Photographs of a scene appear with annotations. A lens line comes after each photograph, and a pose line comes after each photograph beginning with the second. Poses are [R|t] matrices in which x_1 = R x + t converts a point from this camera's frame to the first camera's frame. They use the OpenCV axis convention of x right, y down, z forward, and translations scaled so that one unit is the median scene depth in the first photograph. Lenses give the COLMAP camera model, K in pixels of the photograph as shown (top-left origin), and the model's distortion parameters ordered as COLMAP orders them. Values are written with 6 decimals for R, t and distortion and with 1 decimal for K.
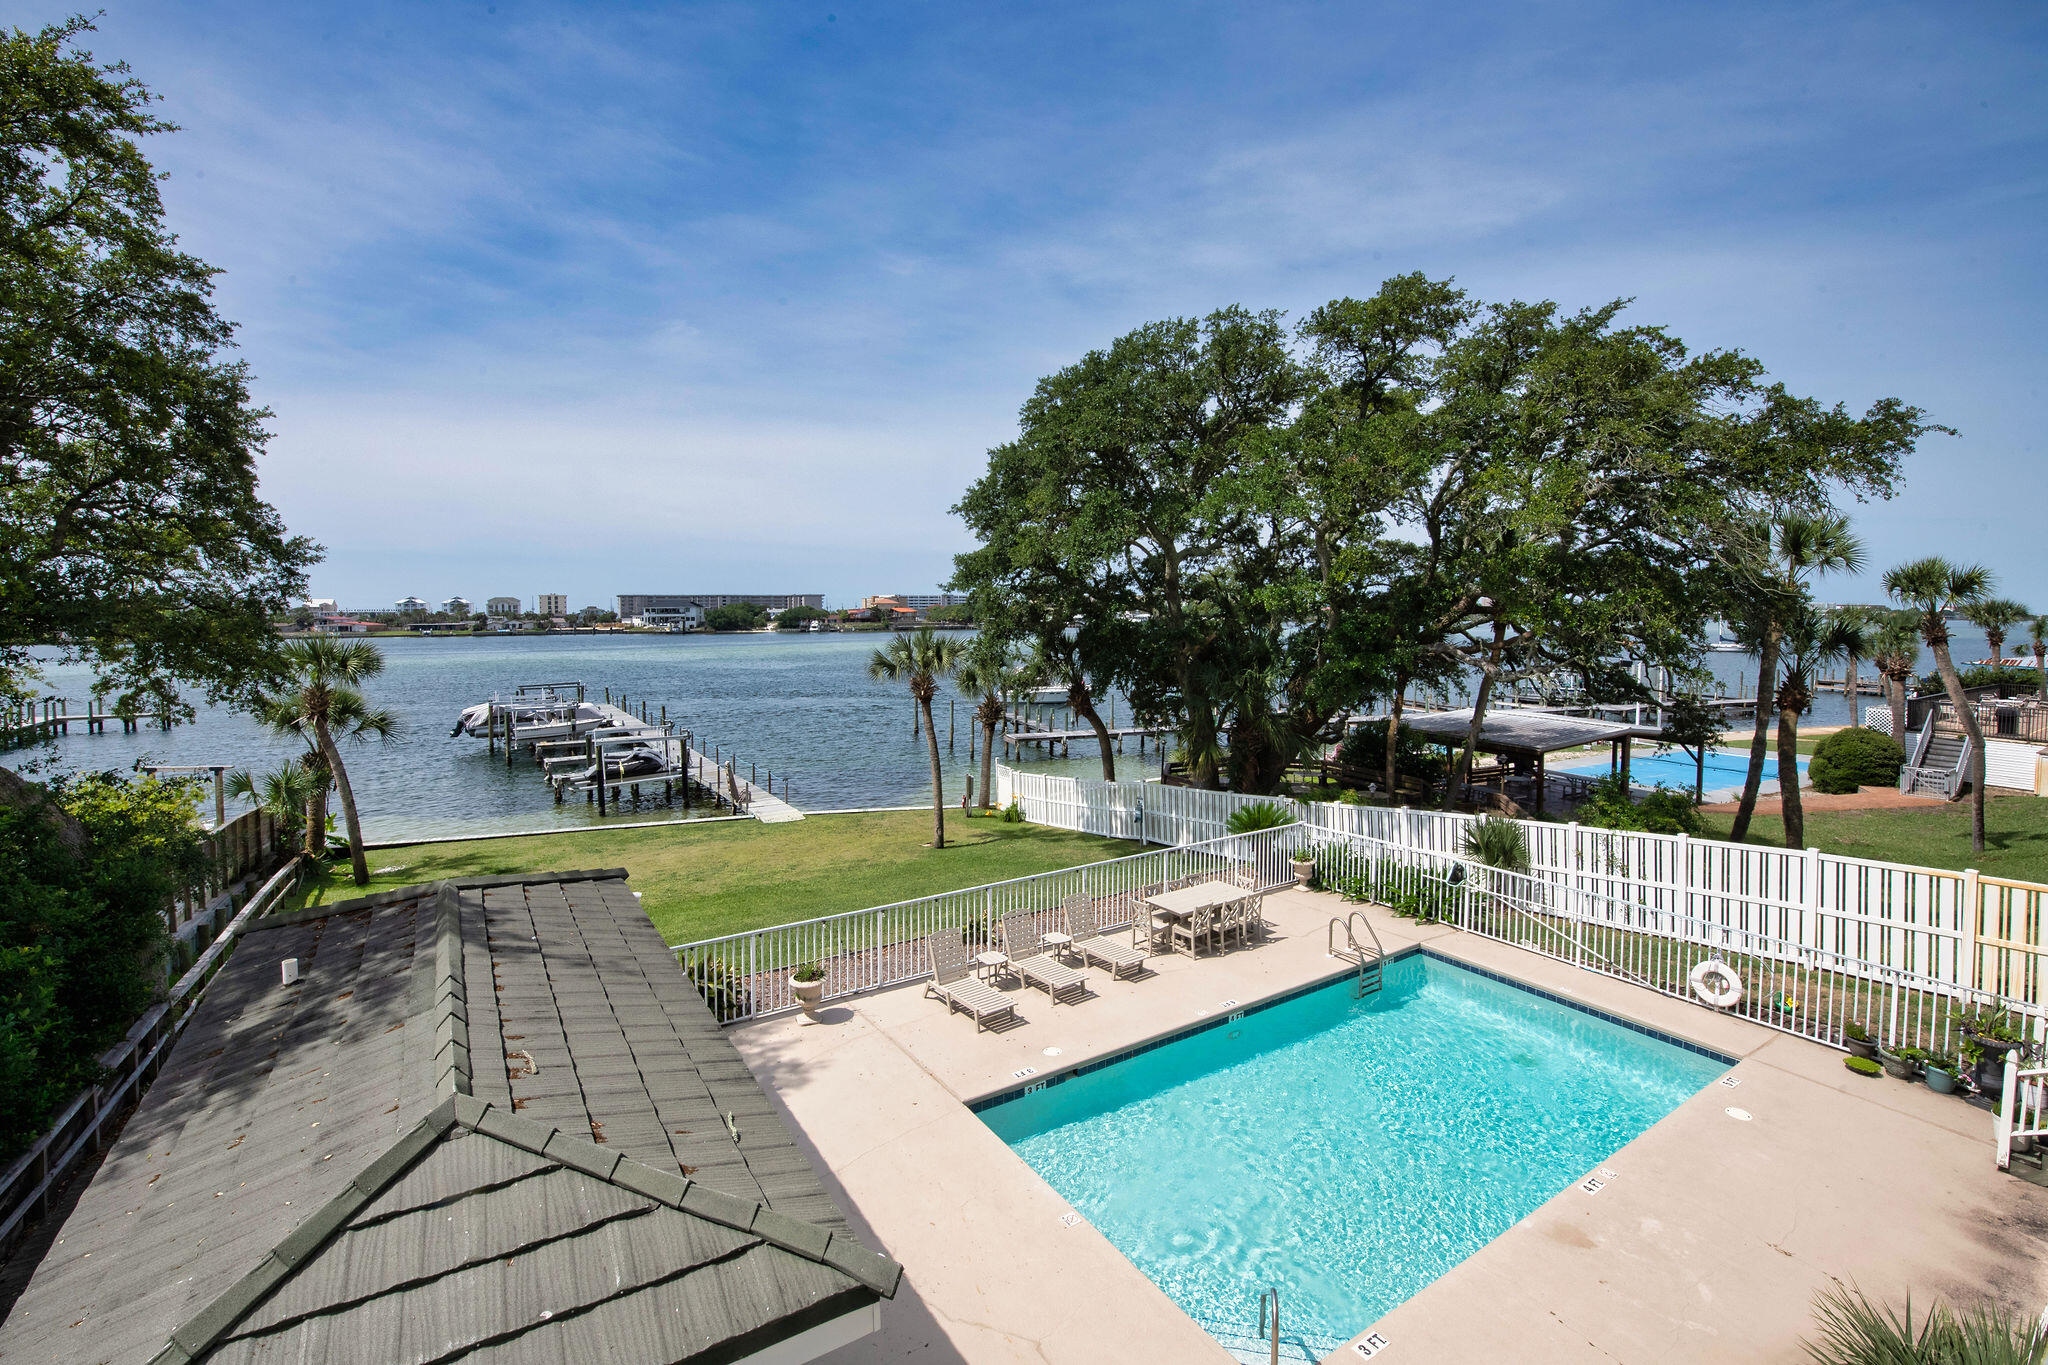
lens RADIAL K [[891.5, 0, 1014.5], [0, 891.5, 641.0], [0, 0, 1]] dist [0.007909, -0.018100]
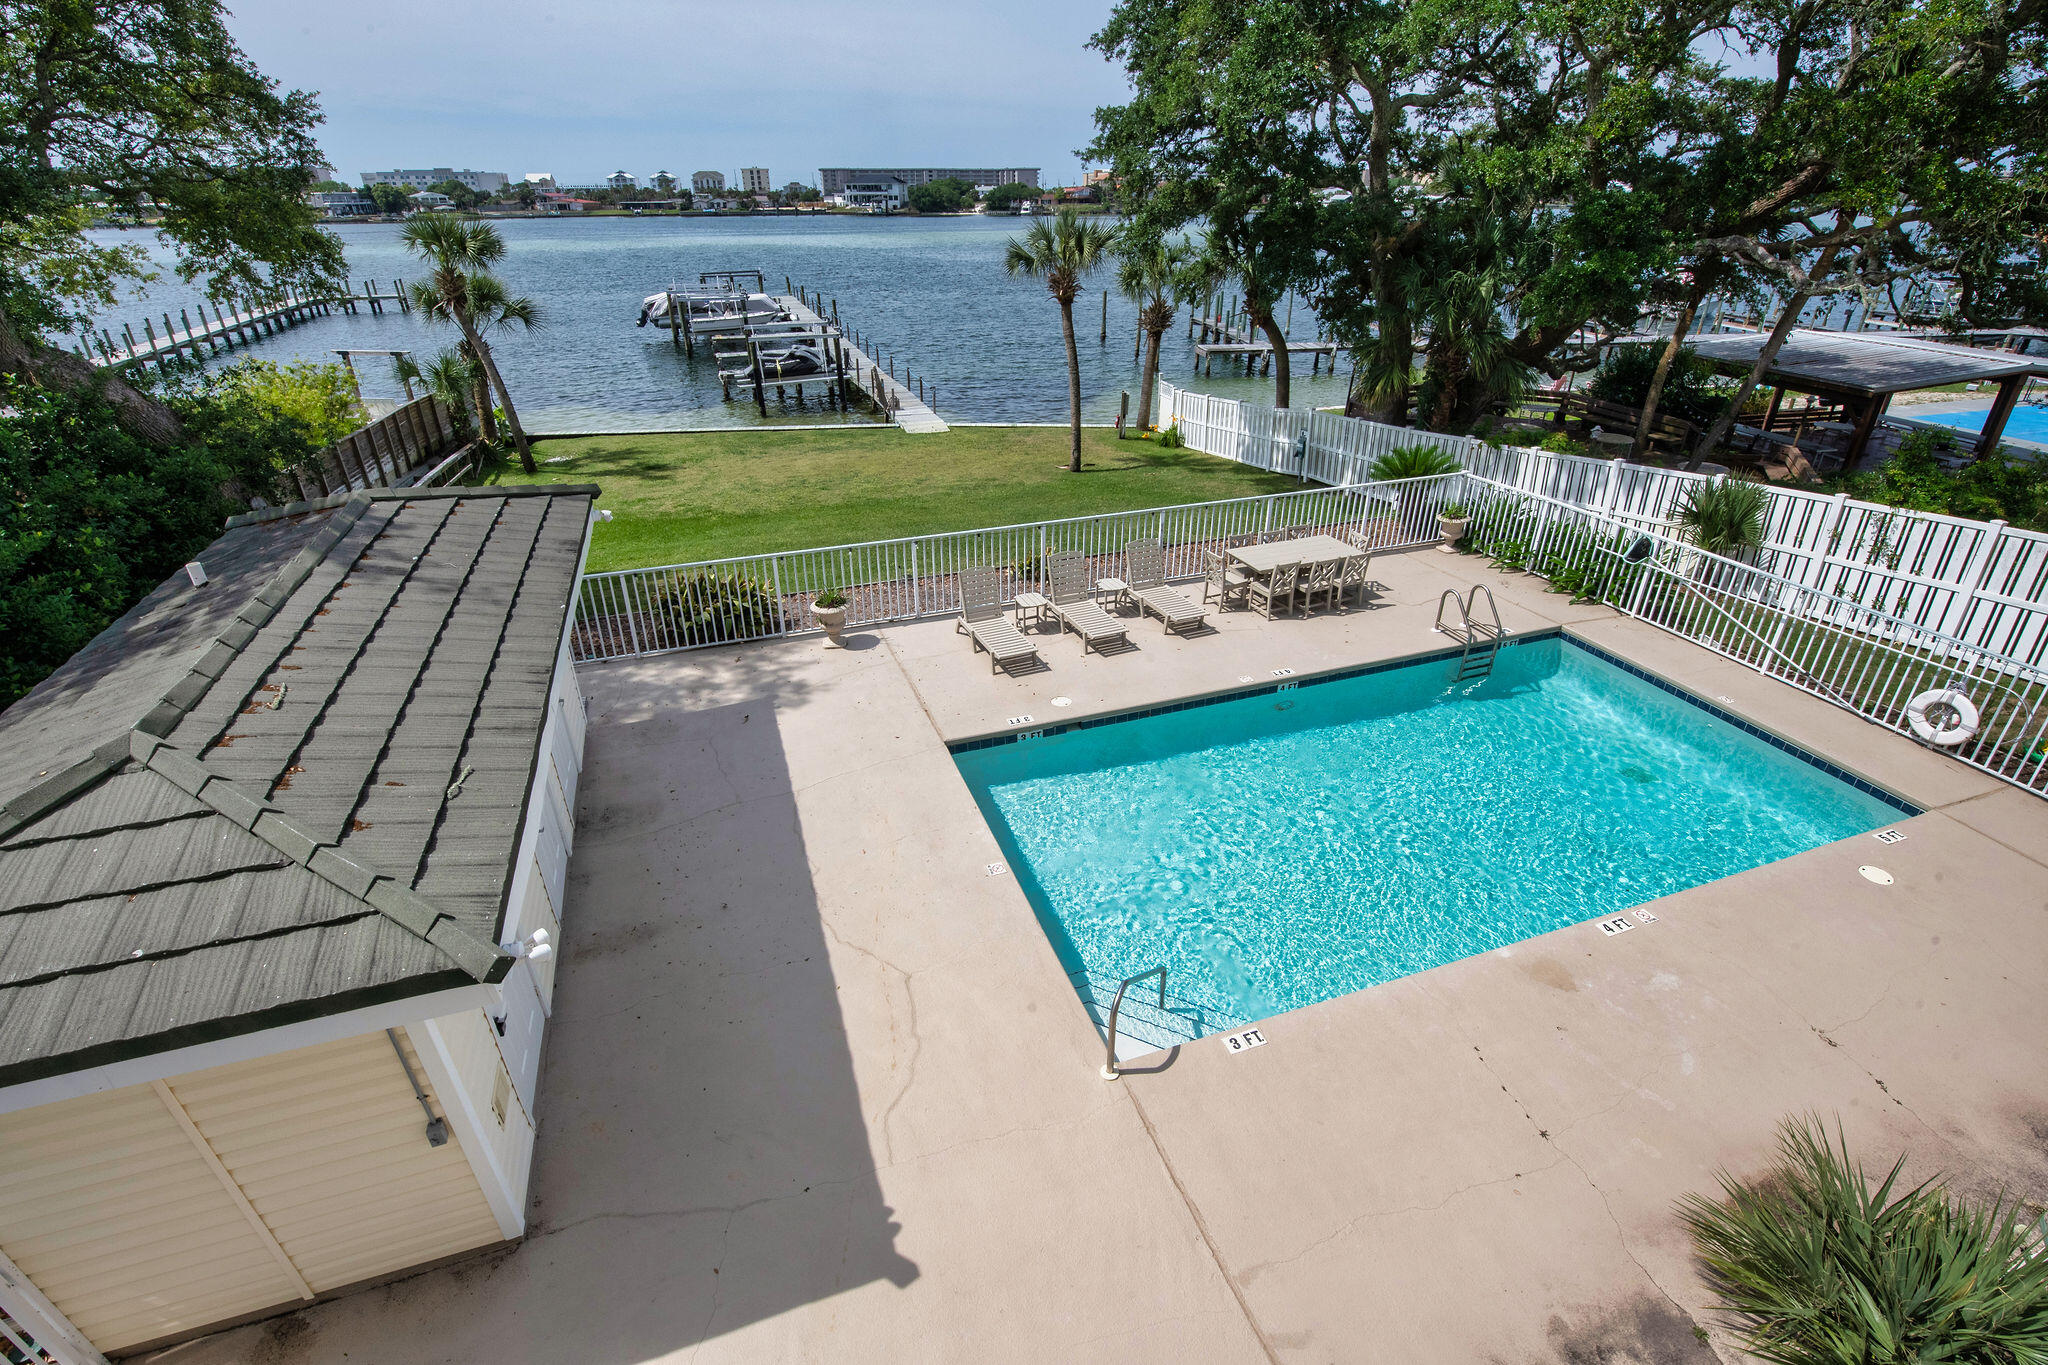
lens RADIAL K [[935.1, 0, 1020.4], [0, 935.1, 641.9], [0, 0, 1]] dist [0.001859, -0.000358]
pose [[0.974280, 0.100188, -0.201842, 0.104154], [-0.009726, 0.913586, 0.406530, -0.001256], [0.225130, -0.394111, 0.891063, 0.068676]]
